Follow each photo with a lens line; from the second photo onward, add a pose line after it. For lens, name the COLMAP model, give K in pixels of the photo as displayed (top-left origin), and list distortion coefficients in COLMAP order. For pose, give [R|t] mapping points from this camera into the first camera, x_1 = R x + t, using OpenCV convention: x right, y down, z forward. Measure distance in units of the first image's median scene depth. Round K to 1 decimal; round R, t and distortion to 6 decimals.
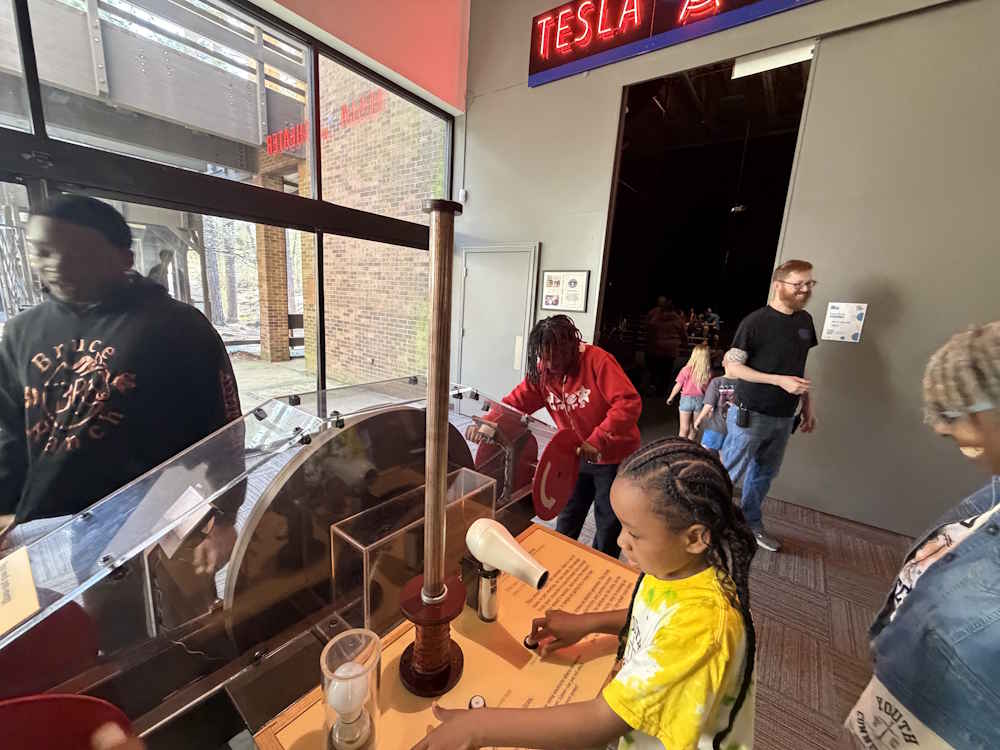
lens RADIAL K [[397.0, 0, 497.0], [0, 397.0, 377.5], [0, 0, 1]] dist [-0.001647, -0.000247]
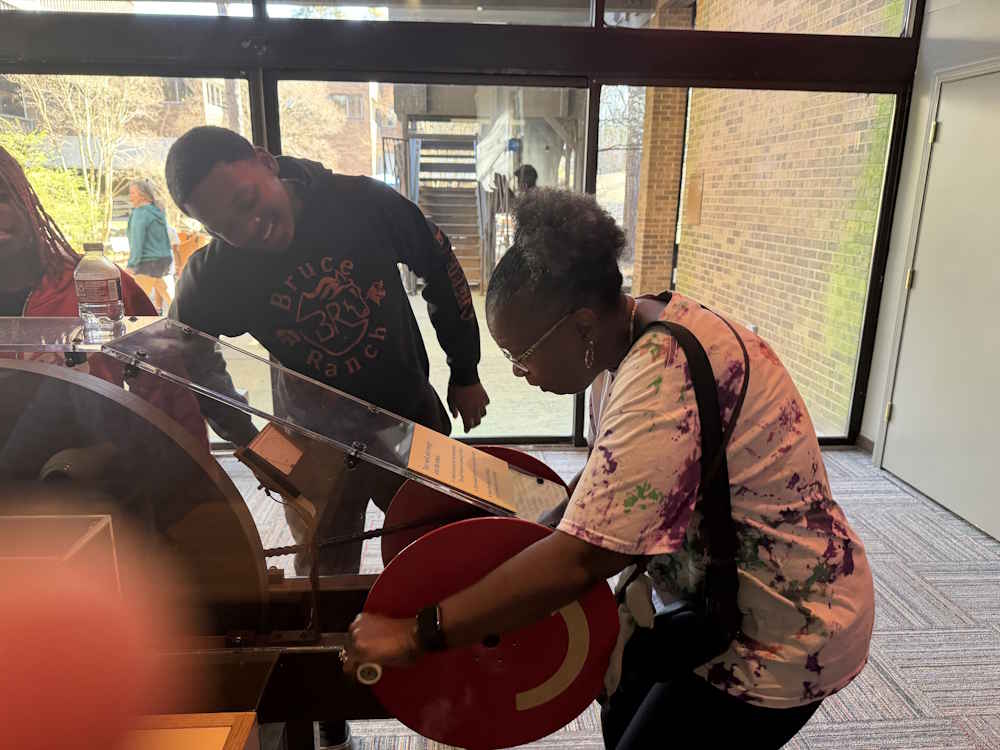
lens RADIAL K [[705.3, 0, 506.1], [0, 705.3, 378.5], [0, 0, 1]] dist [0.037789, -0.052766]
pose [[0.668172, 0.141029, -0.730519, 0.173532], [-0.124778, 0.989205, 0.076841, -0.012784], [0.733469, 0.039810, 0.678556, 0.166827]]
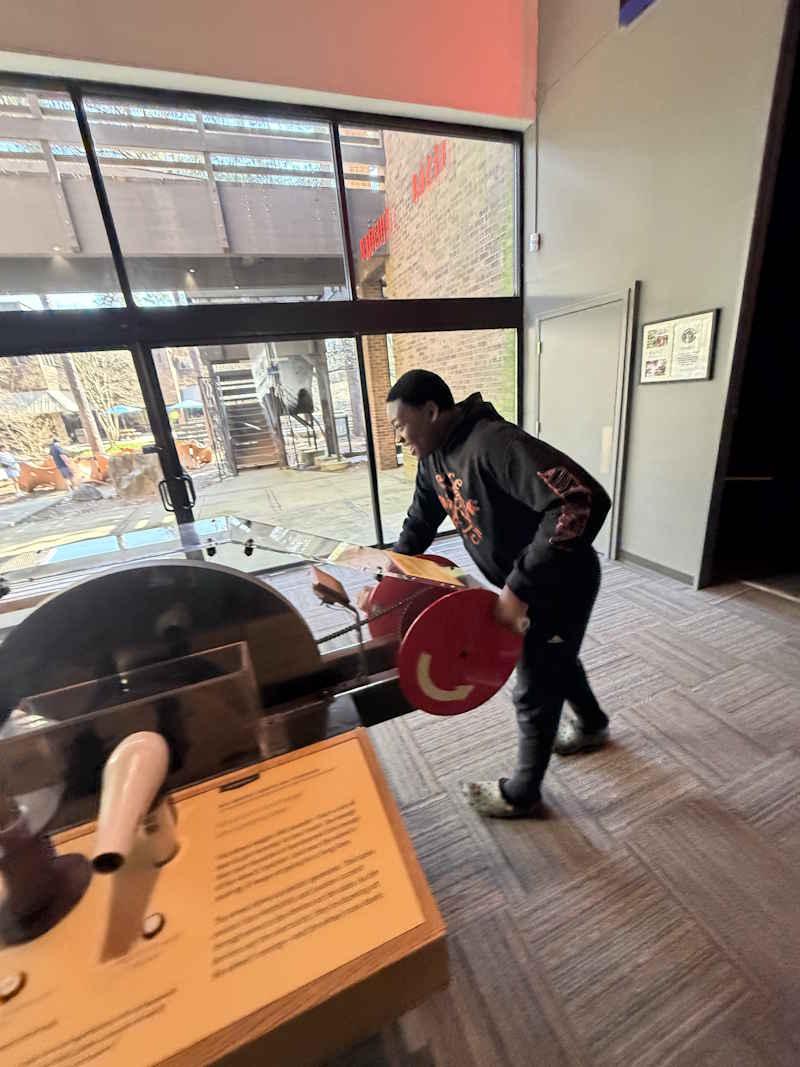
lens RADIAL K [[423.6, 0, 402.6], [0, 423.6, 532.1], [0, 0, 1]] dist [-0.001647, -0.000247]
pose [[0.846096, 0.033970, -0.531946, 0.128437], [0.036069, 0.992031, 0.120720, -0.016347], [0.531808, -0.121328, 0.838129, 0.109881]]
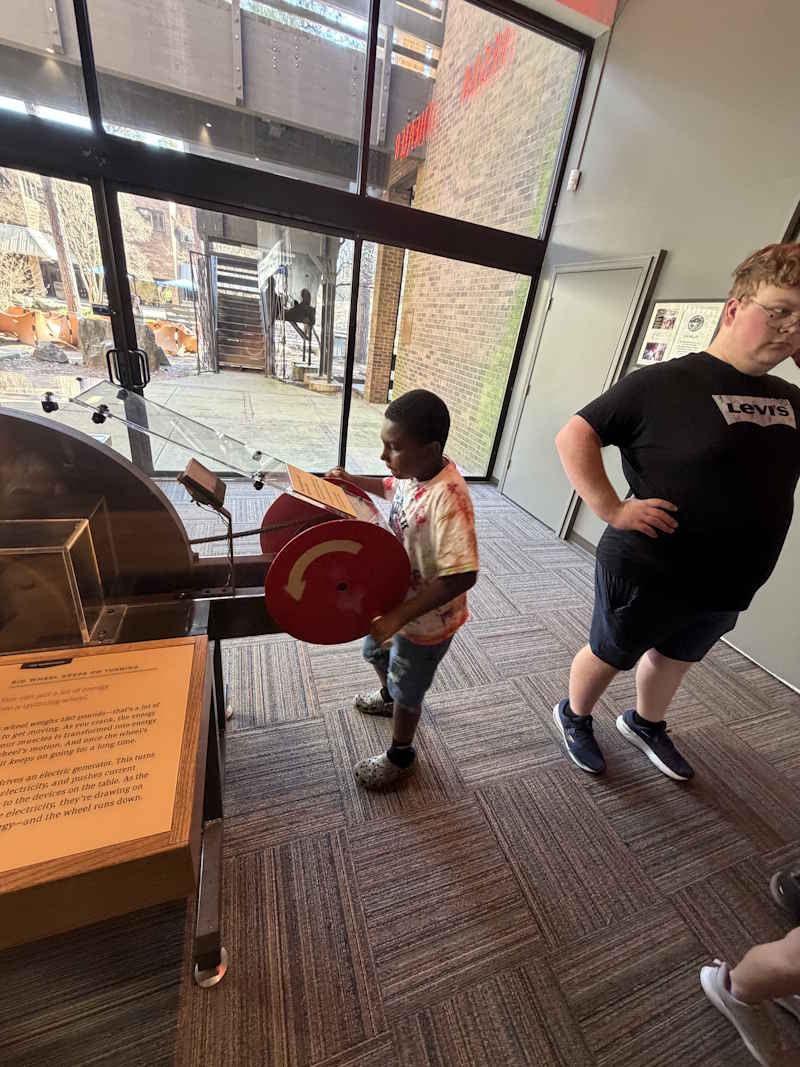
lens RADIAL K [[423.6, 0, 401.2], [0, 423.6, 531.7], [0, 0, 1]] dist [-0.001647, -0.000247]
pose [[0.836774, 0.284786, -0.467661, 0.153159], [-0.186859, 0.951348, 0.244990, -0.008438], [0.514678, -0.117615, 0.849278, 0.142533]]
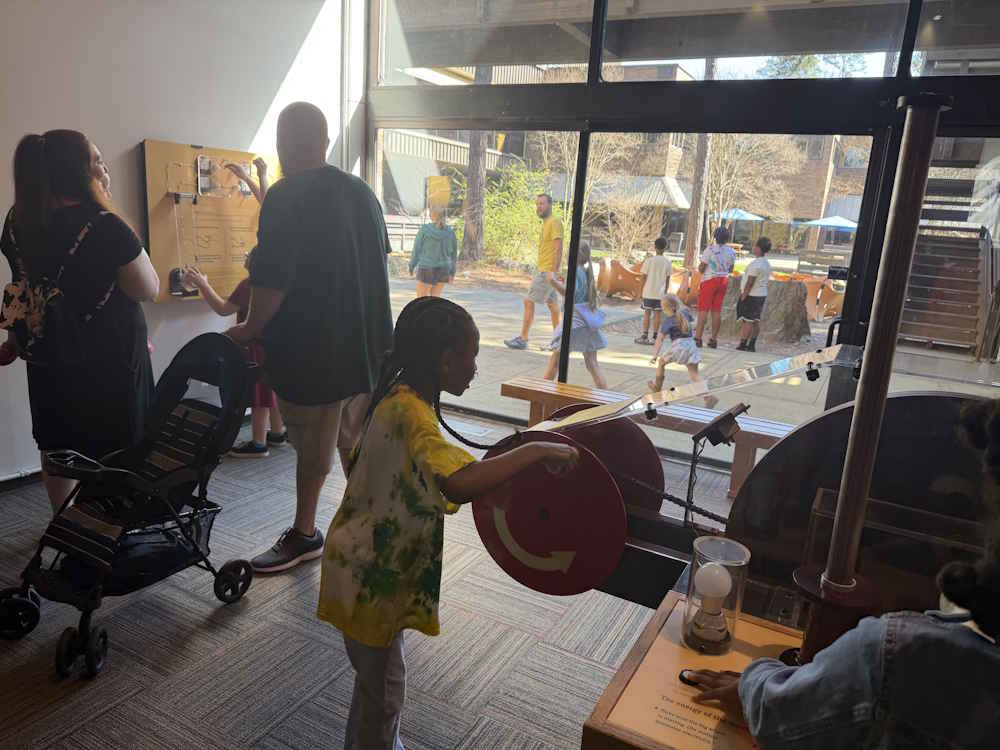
lens RADIAL K [[705.3, 0, 508.3], [0, 705.3, 381.8], [0, 0, 1]] dist [0.037789, -0.052766]
pose [[0.170682, 0.183894, -0.968014, 0.140320], [-0.253587, 0.957535, 0.137191, 0.017600], [0.952135, 0.222059, 0.210067, -0.005999]]
